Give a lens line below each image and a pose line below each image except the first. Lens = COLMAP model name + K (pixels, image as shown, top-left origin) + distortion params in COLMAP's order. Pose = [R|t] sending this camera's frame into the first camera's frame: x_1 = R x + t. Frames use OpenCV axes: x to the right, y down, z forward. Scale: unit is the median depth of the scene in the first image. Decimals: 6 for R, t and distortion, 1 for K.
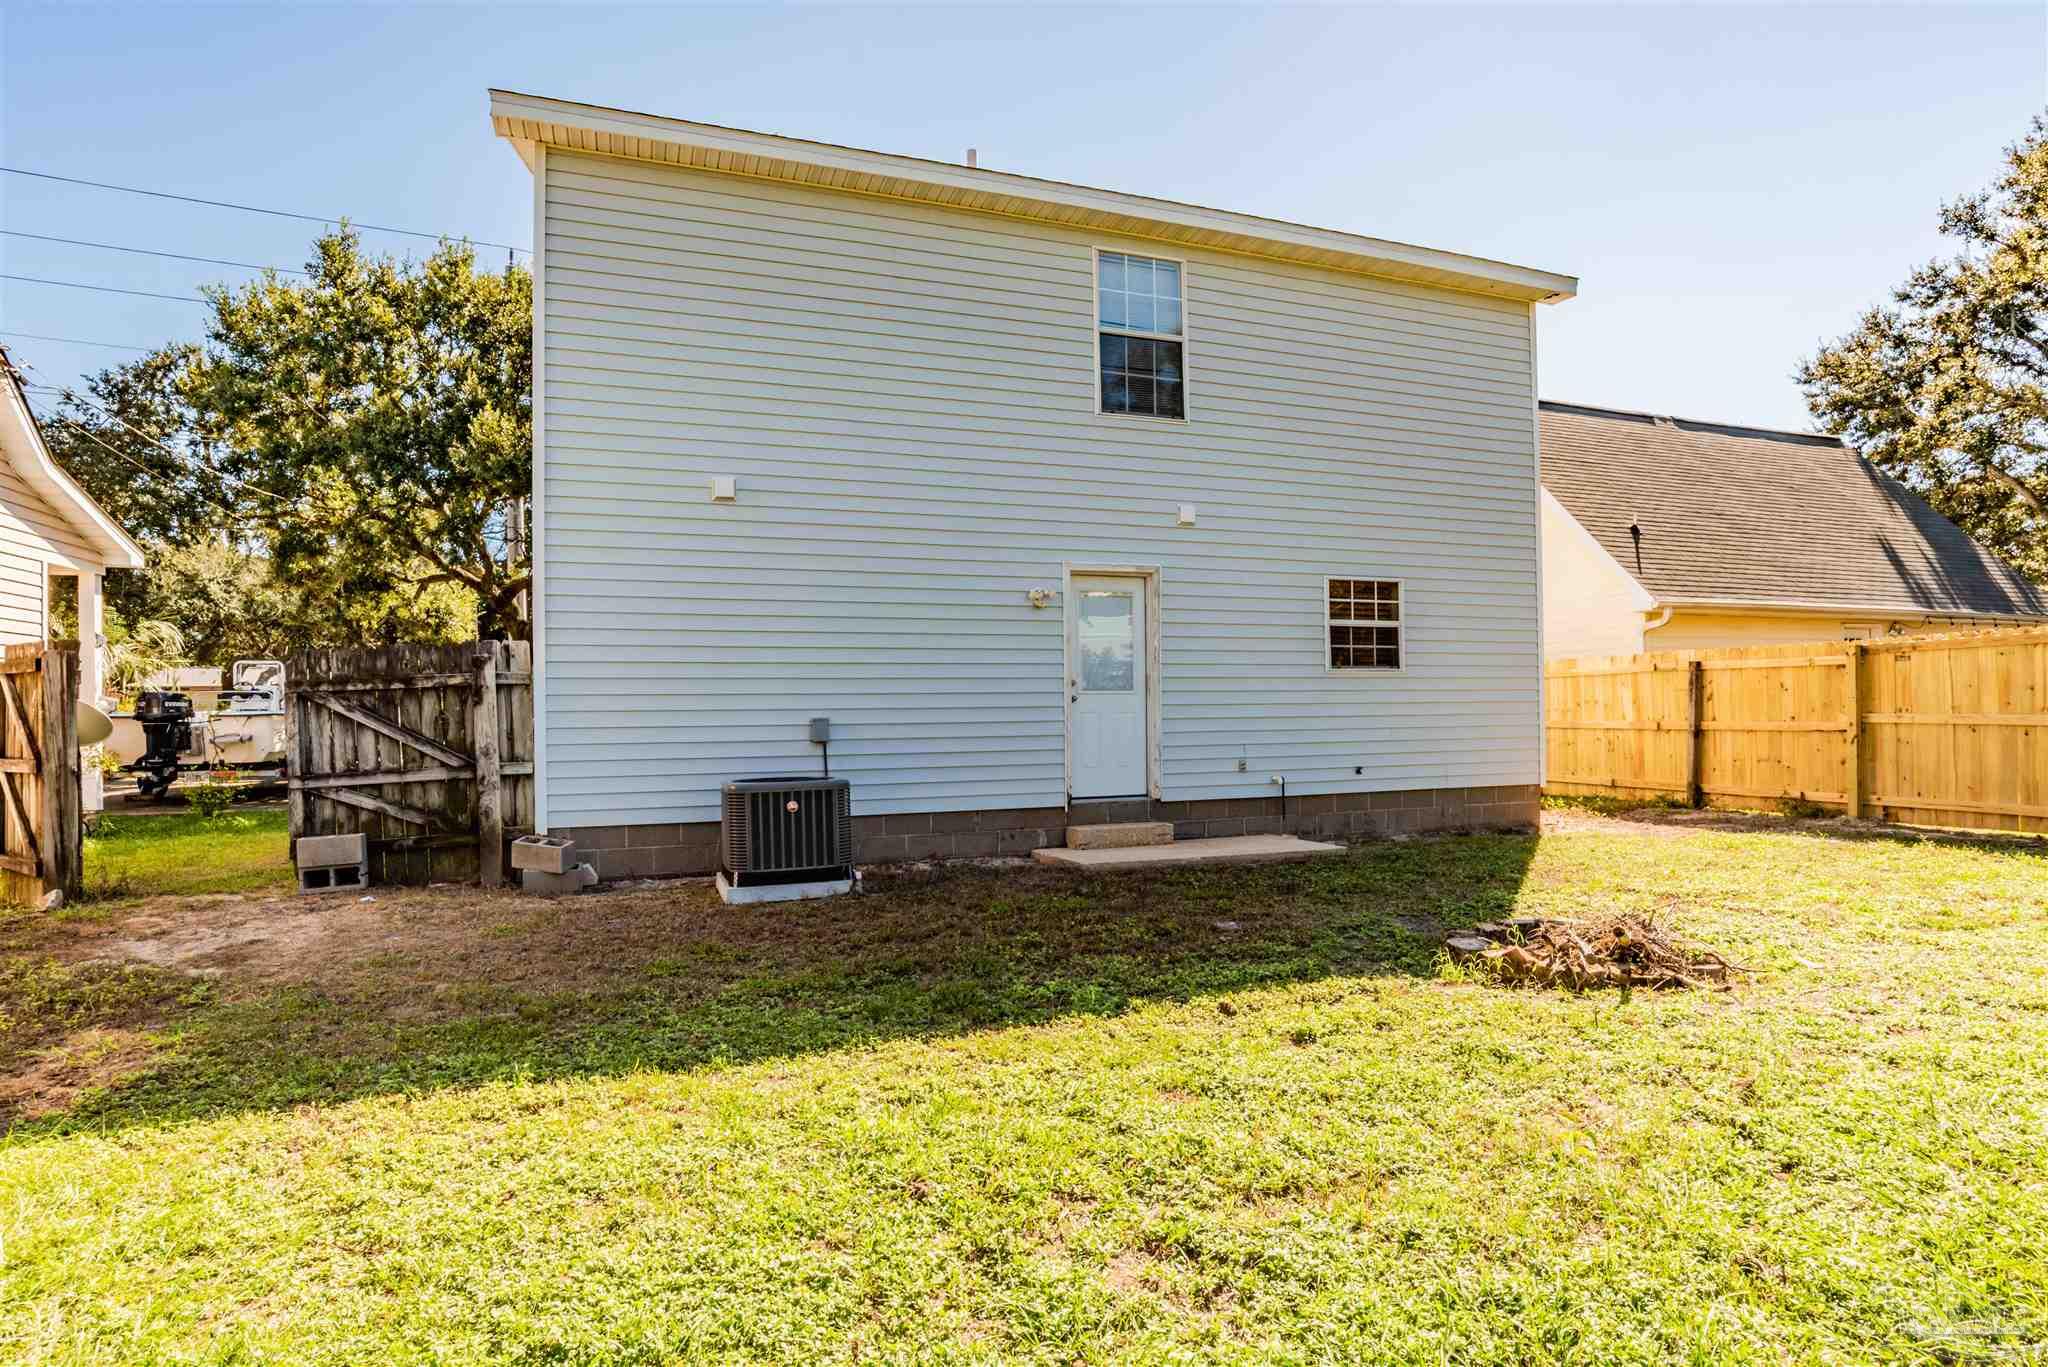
lens RADIAL K [[1092.1, 0, 1029.1], [0, 1092.1, 703.7], [0, 0, 1]] dist [-0.043406, 0.000848]
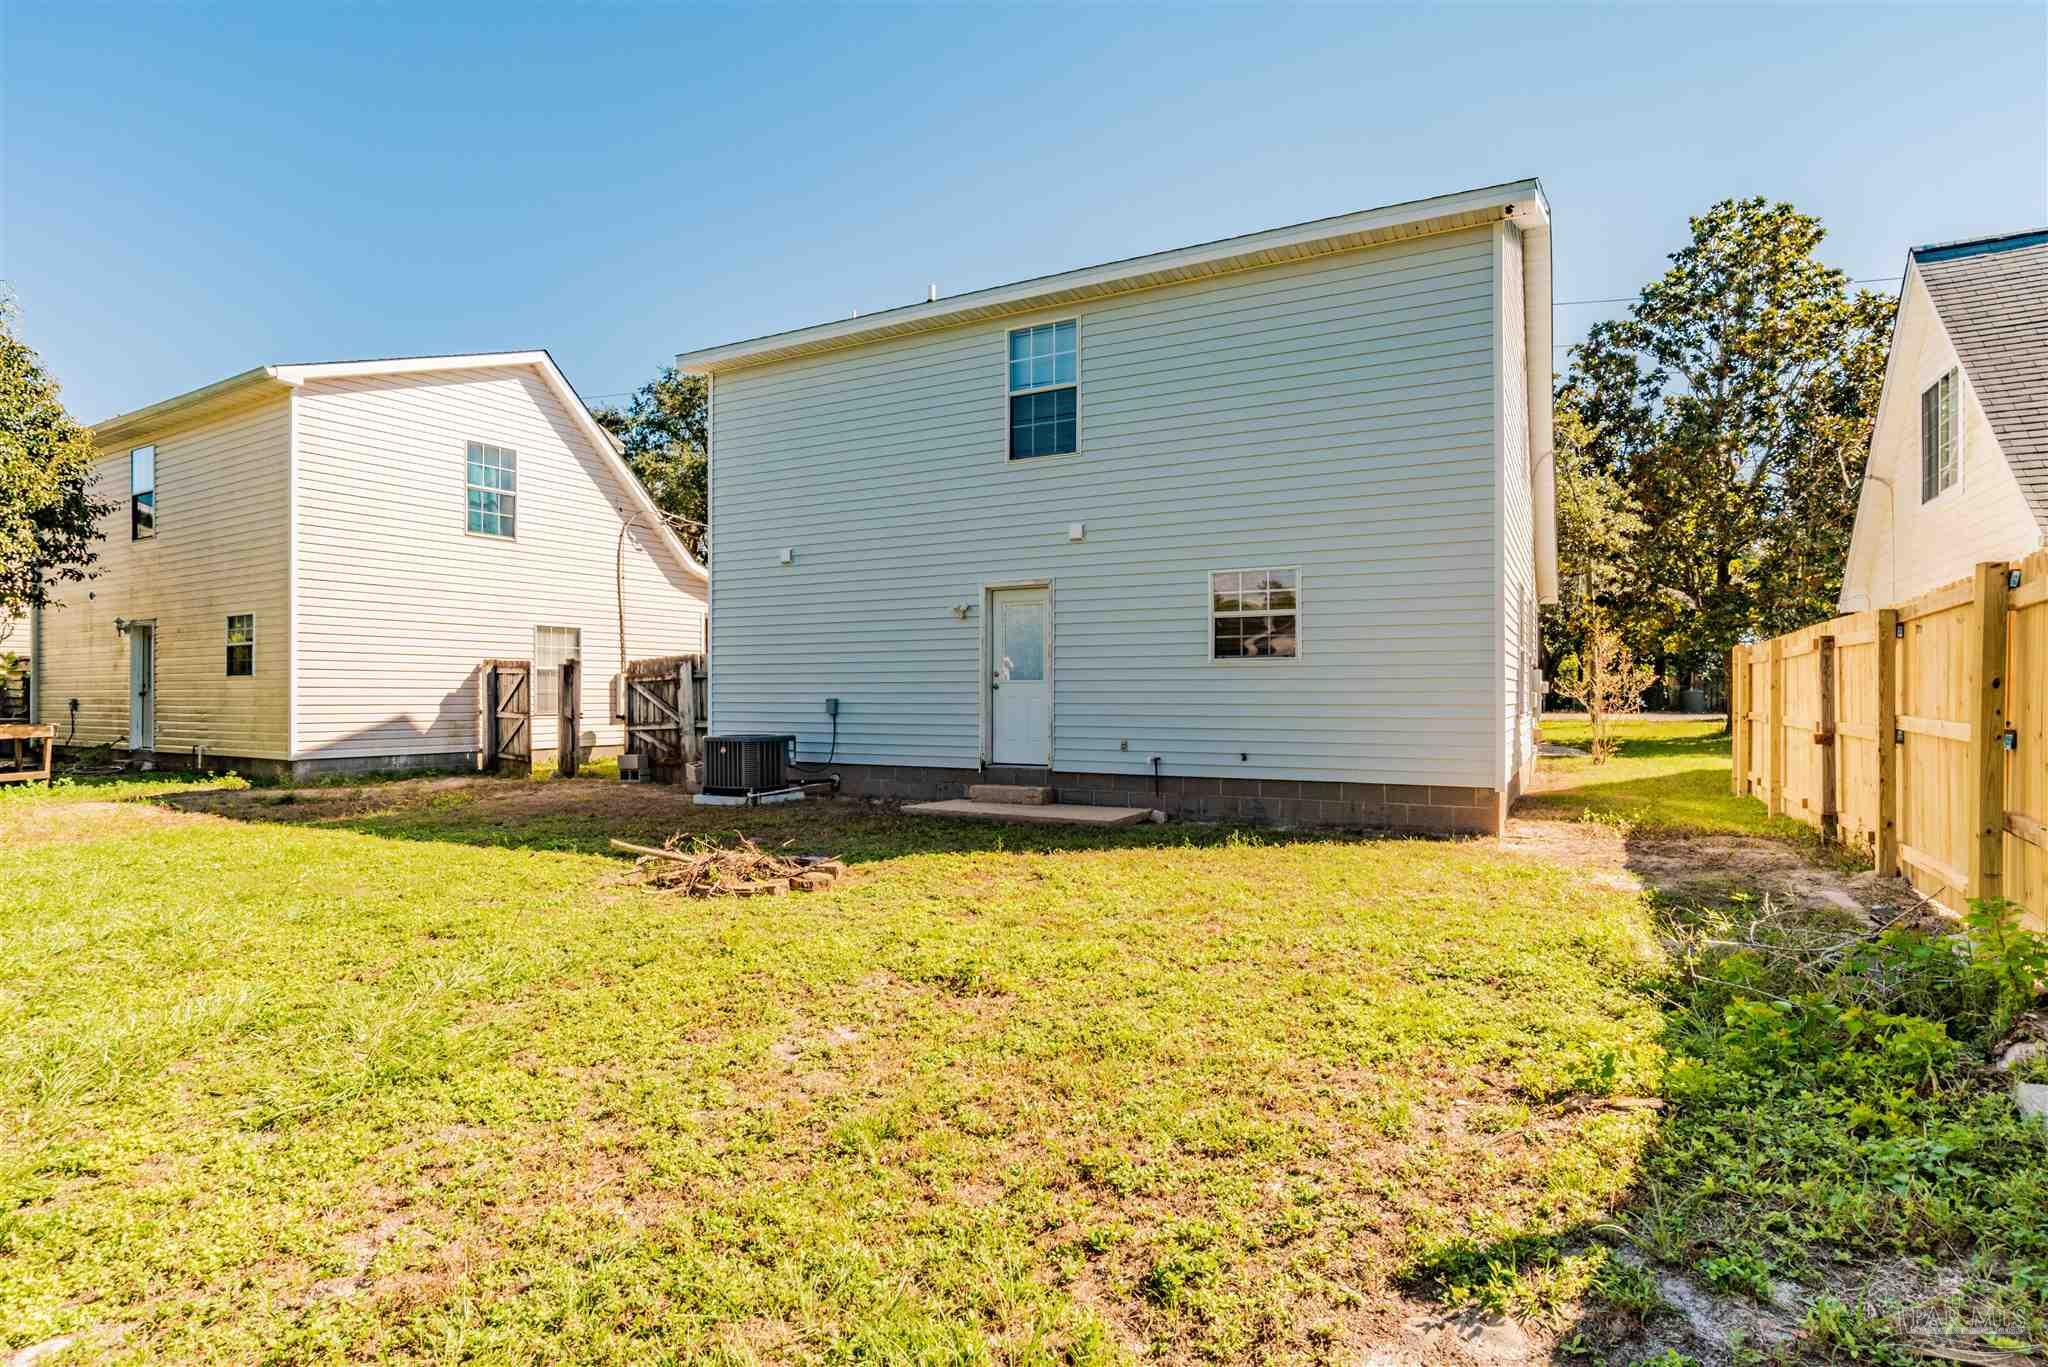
lens RADIAL K [[1042.0, 0, 1028.7], [0, 1042.0, 685.6], [0, 0, 1]] dist [-0.042458, 0.021976]
pose [[0.661764, 0.004743, -0.749697, 0.985179], [-0.001324, 0.999986, 0.005157, -0.011892], [0.749711, -0.002421, 0.661761, 0.214896]]
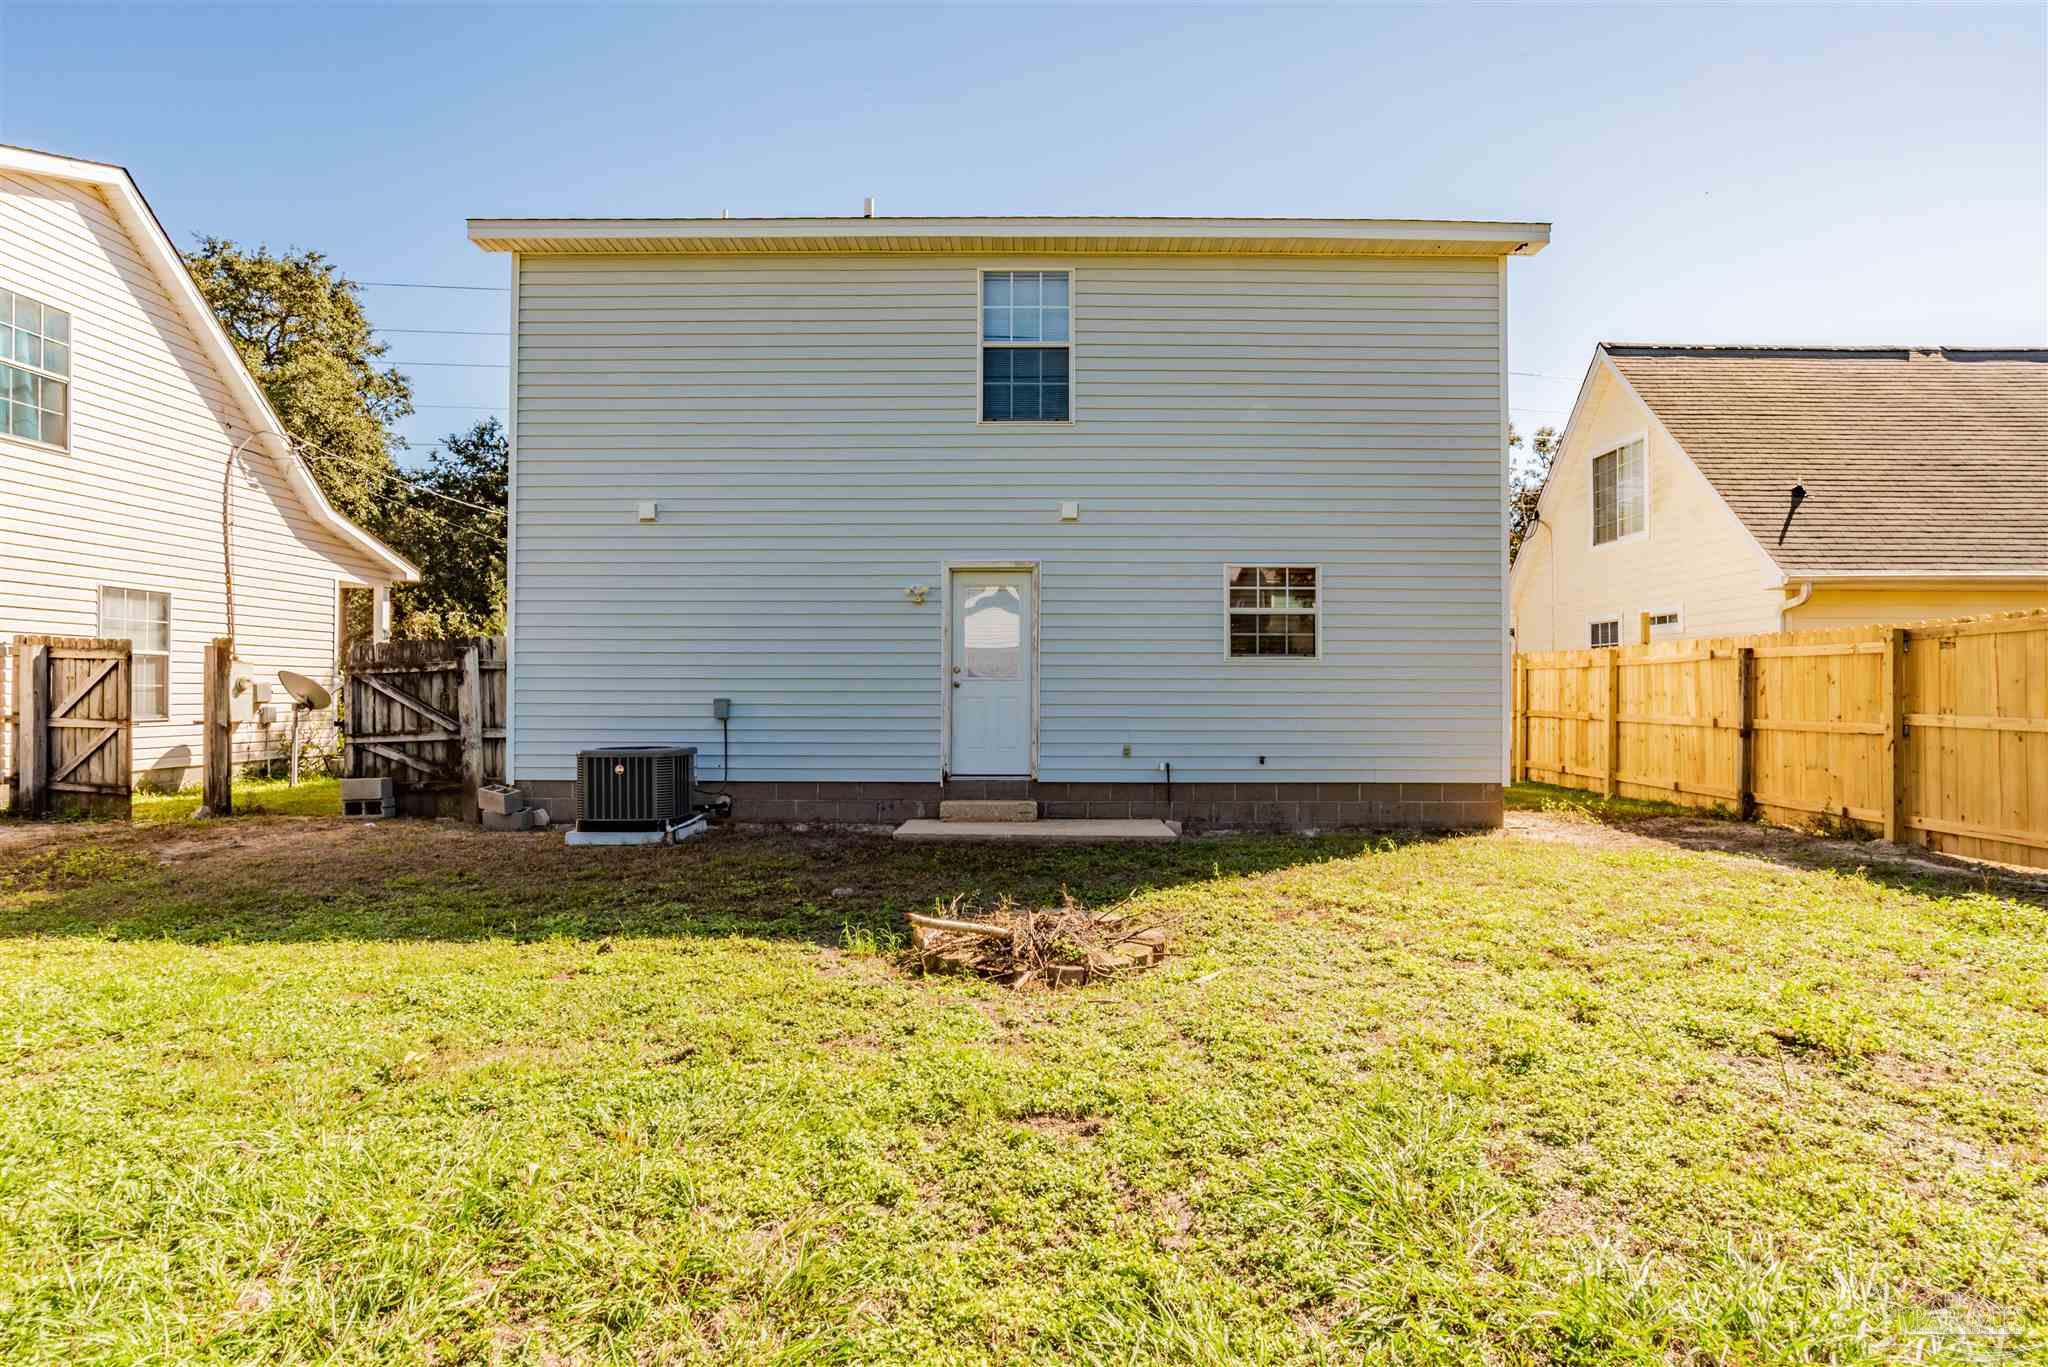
lens RADIAL K [[1042.0, 0, 1028.7], [0, 1042.0, 685.6], [0, 0, 1]] dist [-0.042458, 0.021976]
pose [[0.935159, 0.011560, -0.354039, 0.477238], [-0.010889, 0.999933, 0.003888, -0.008360], [0.354060, 0.000219, 0.935223, 0.046534]]
